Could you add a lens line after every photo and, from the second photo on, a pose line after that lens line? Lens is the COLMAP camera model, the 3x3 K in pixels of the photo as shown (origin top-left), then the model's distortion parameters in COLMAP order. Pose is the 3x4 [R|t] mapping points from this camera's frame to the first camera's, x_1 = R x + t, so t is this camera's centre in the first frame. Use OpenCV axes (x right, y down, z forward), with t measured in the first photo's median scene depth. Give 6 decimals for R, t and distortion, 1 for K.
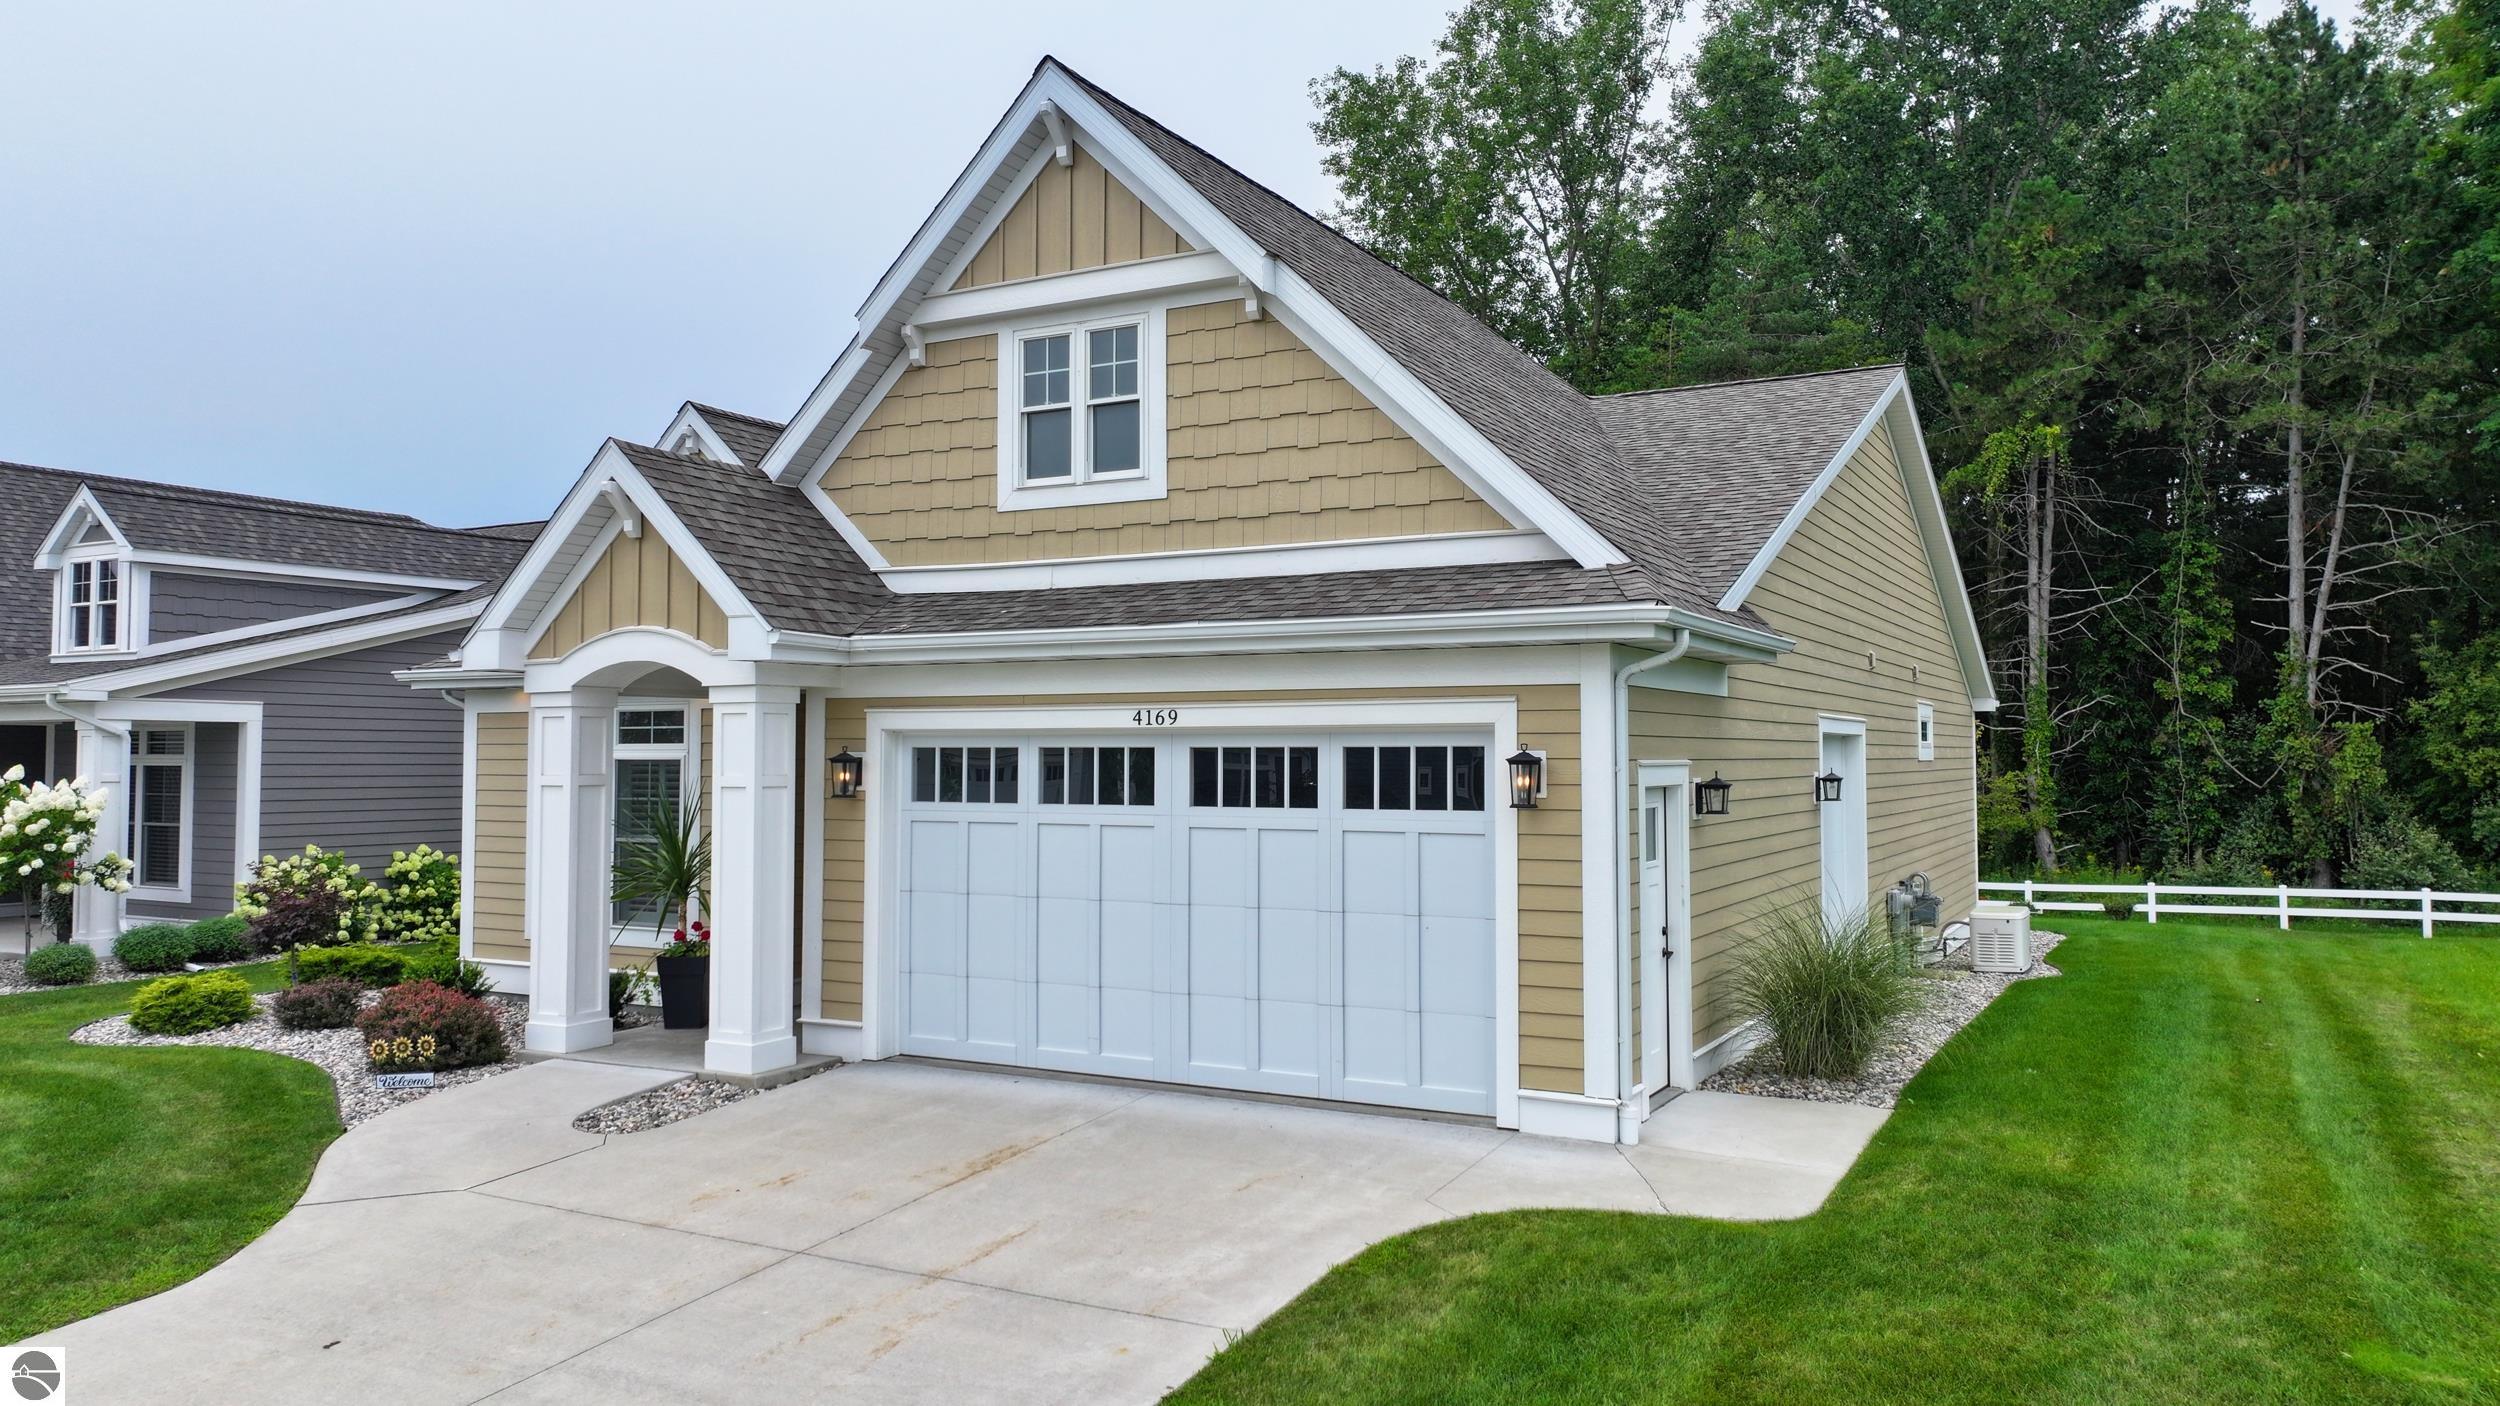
lens RADIAL K [[1760.5, 0, 1250.0], [0, 1760.5, 703.0], [0, 0, 1]] dist [-0.009254, -0.002038]
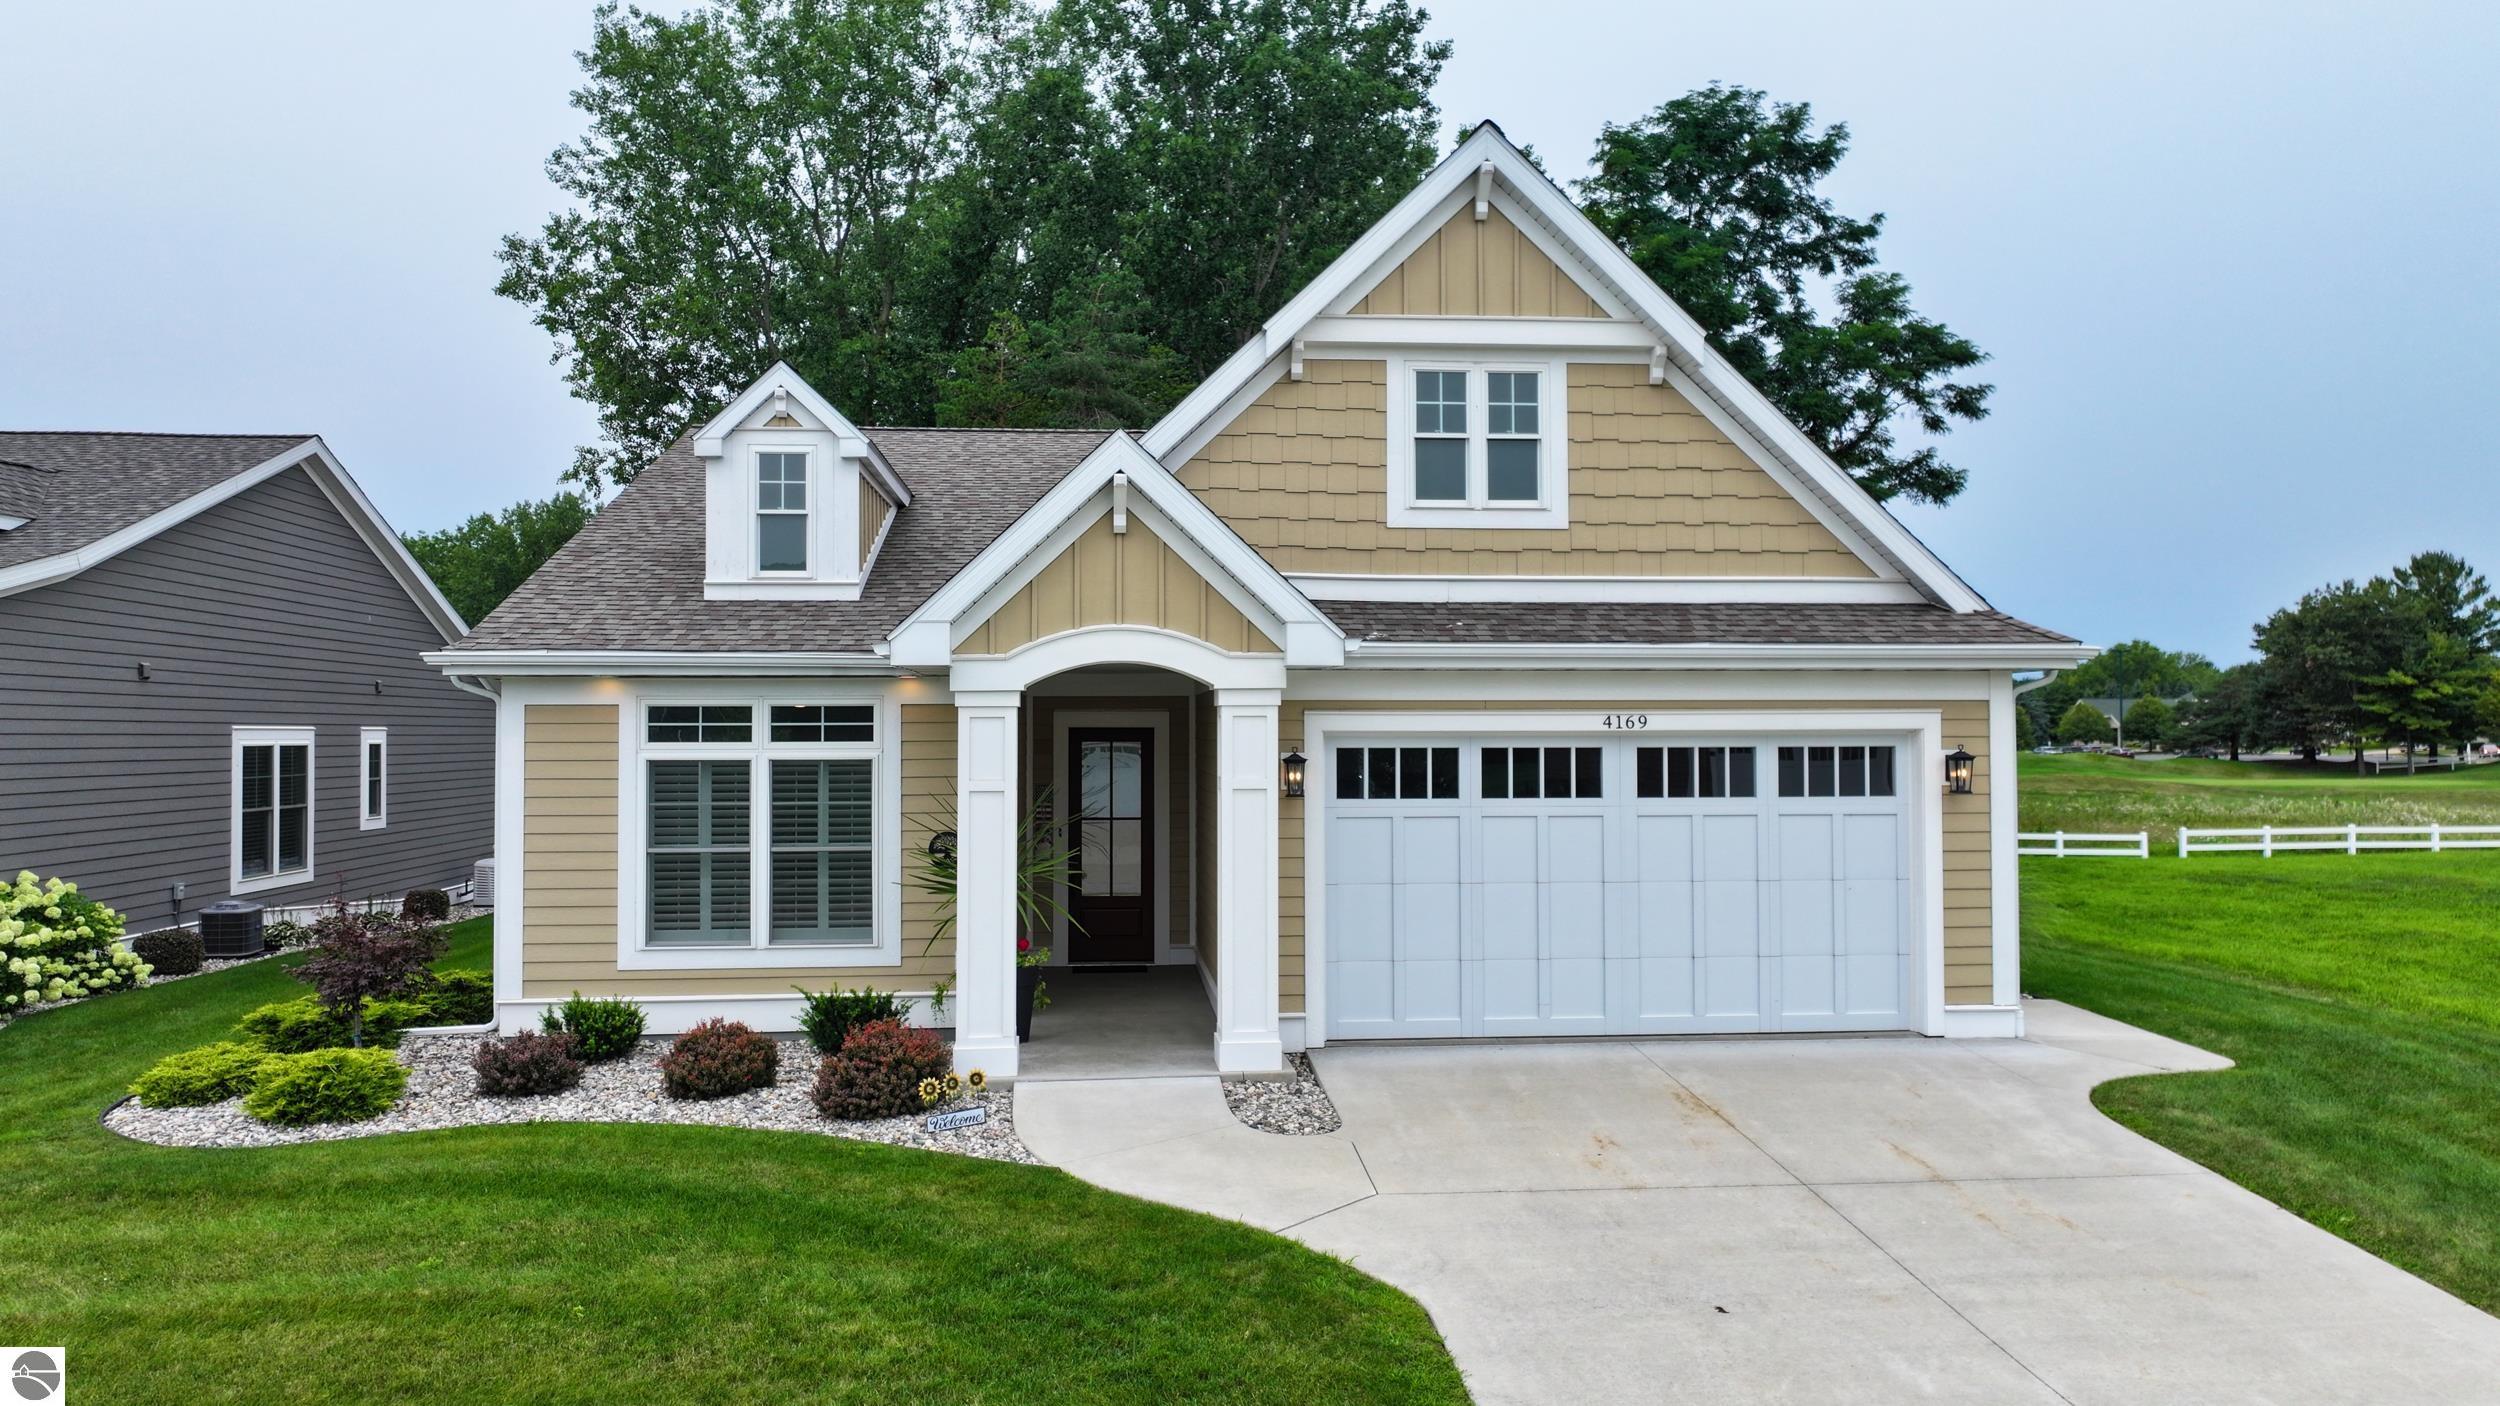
lens RADIAL K [[1786.1, 0, 1251.7], [0, 1786.1, 685.3], [0, 0, 1]] dist [-0.036508, -0.001087]
pose [[0.834836, 0.013286, 0.550338, -0.844710], [-0.013207, 0.999904, -0.004105, -0.007303], [-0.550340, -0.003841, 0.834932, 0.144847]]
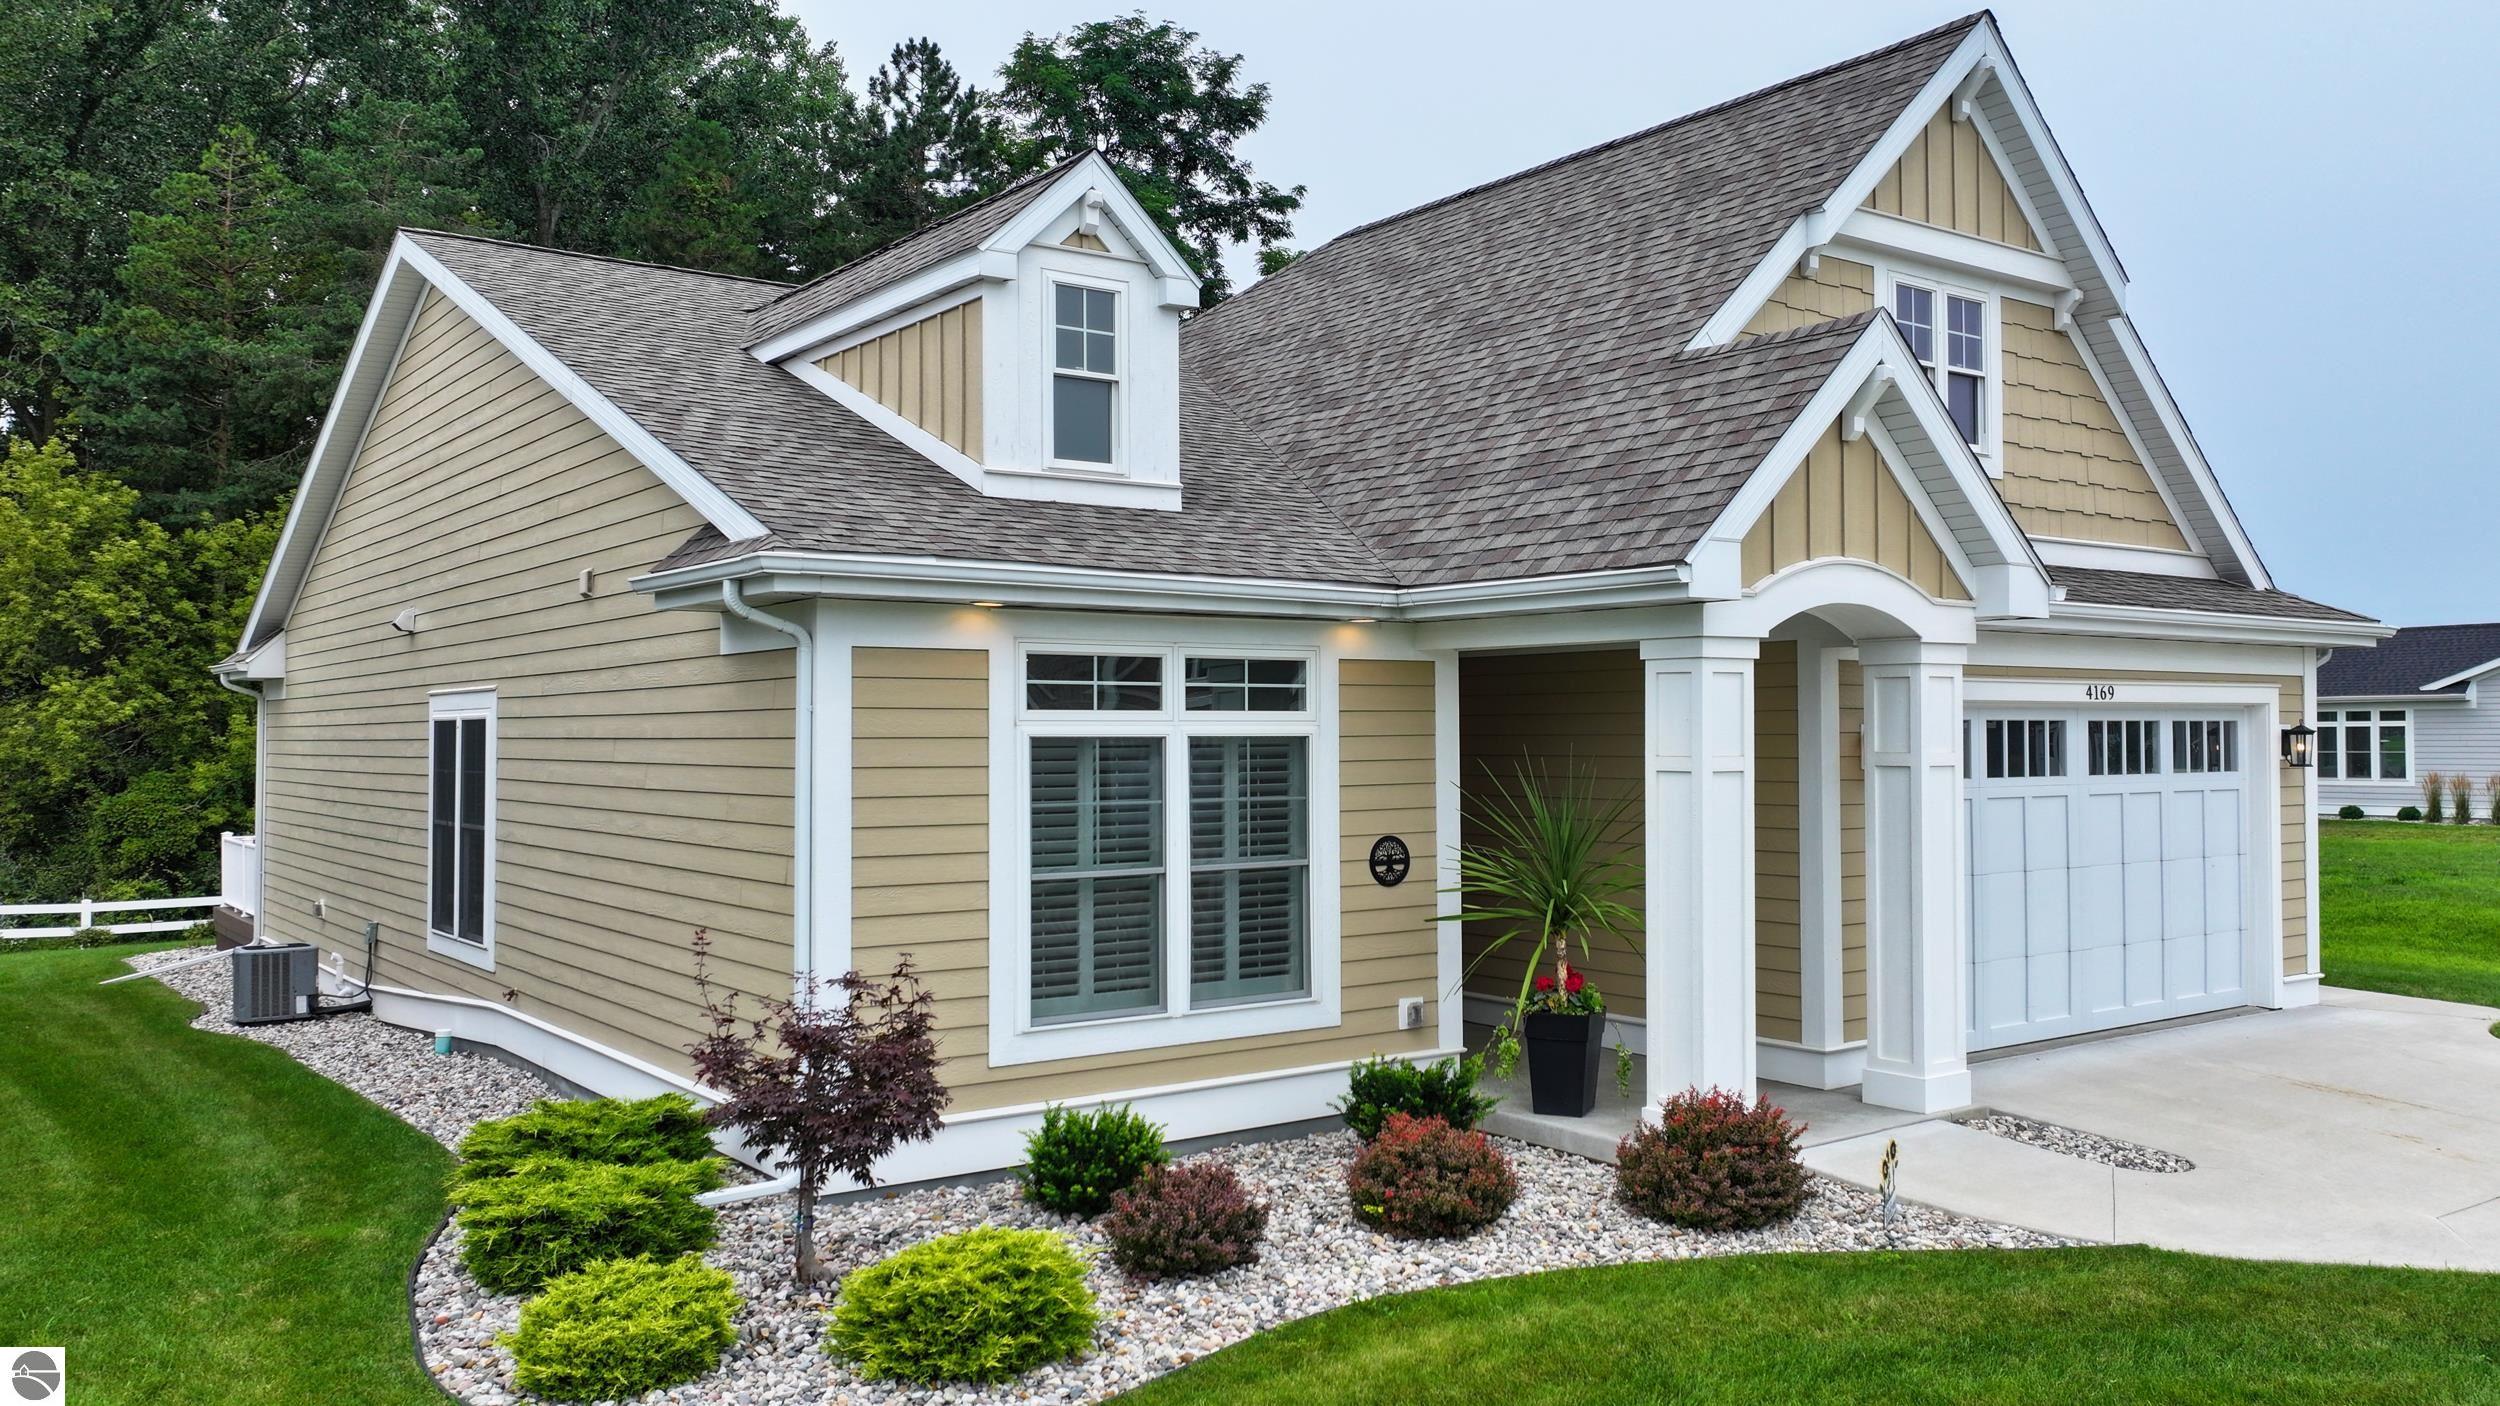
lens RADIAL K [[1947.5, 0, 1372.7], [0, 1947.5, 700.8], [0, 0, 1]] dist [0.002467, 0.000555]
pose [[0.396611, 0.016030, 0.917847, -1.227259], [-0.021559, 0.999734, -0.008144, 0.030310], [-0.917734, -0.016557, 0.396851, 0.873593]]
